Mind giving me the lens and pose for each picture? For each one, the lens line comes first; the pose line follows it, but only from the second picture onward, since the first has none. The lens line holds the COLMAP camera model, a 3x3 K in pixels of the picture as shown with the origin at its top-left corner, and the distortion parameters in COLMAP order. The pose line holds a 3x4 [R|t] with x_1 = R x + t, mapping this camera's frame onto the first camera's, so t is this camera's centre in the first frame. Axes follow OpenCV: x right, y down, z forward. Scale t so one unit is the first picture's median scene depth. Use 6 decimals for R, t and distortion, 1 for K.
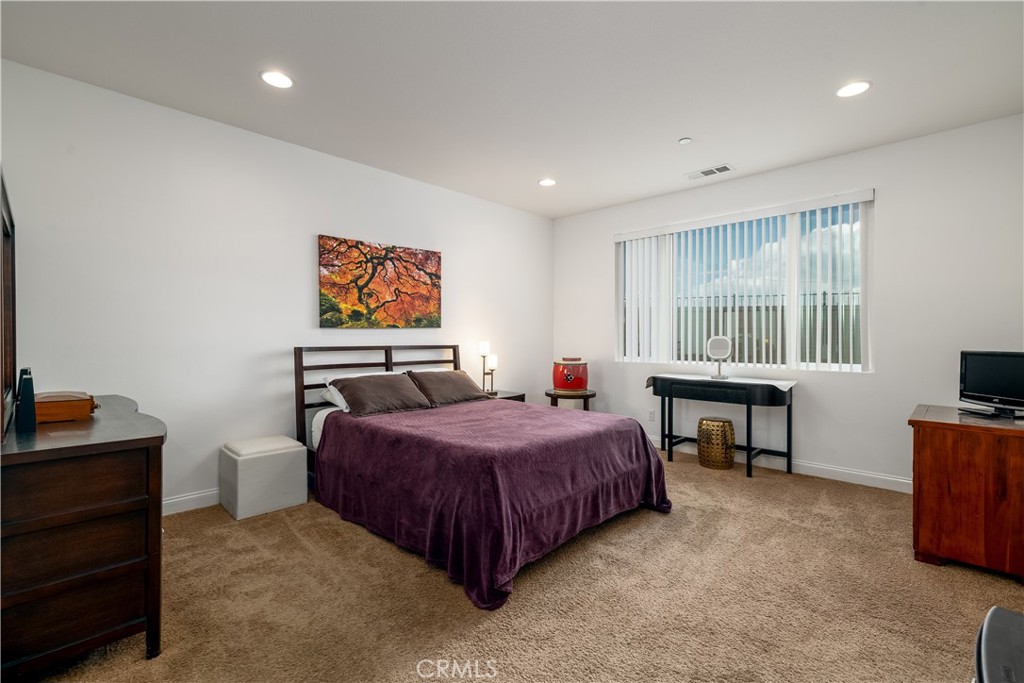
lens RADIAL K [[458.6, 0, 515.0], [0, 458.6, 340.5], [0, 0, 1]] dist [0.003602, 0.000310]
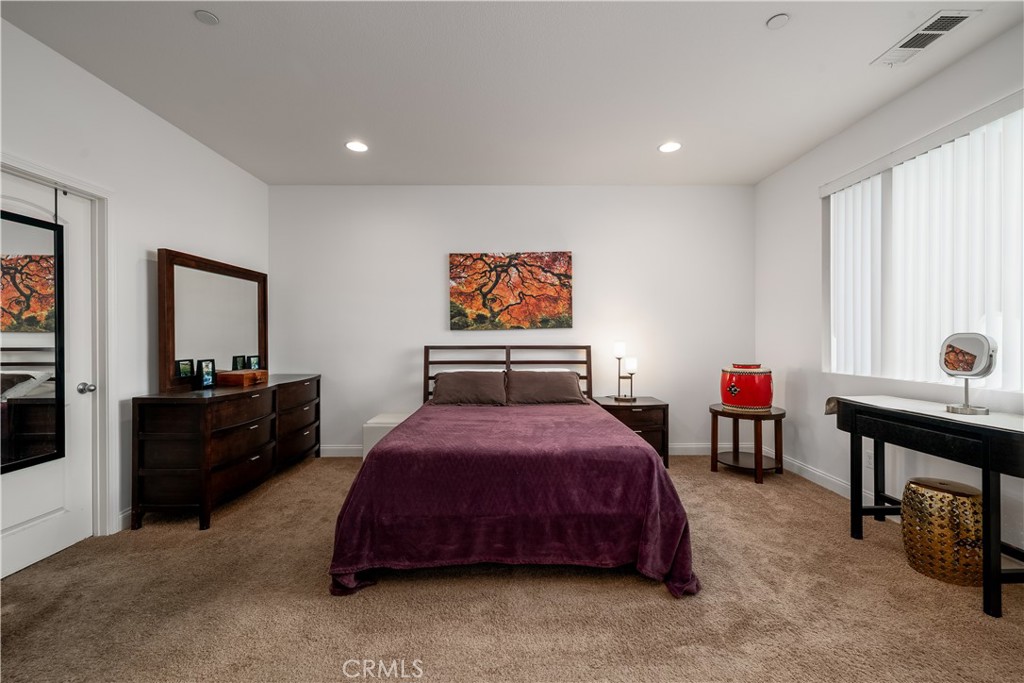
lens RADIAL K [[433.2, 0, 513.1], [0, 433.2, 338.8], [0, 0, 1]] dist [0.000965, -0.000040]
pose [[0.702267, -0.002163, -0.711911, 0.451239], [-0.001574, 0.999988, -0.004590, 0.000330], [0.711912, 0.004344, 0.702255, 0.278724]]
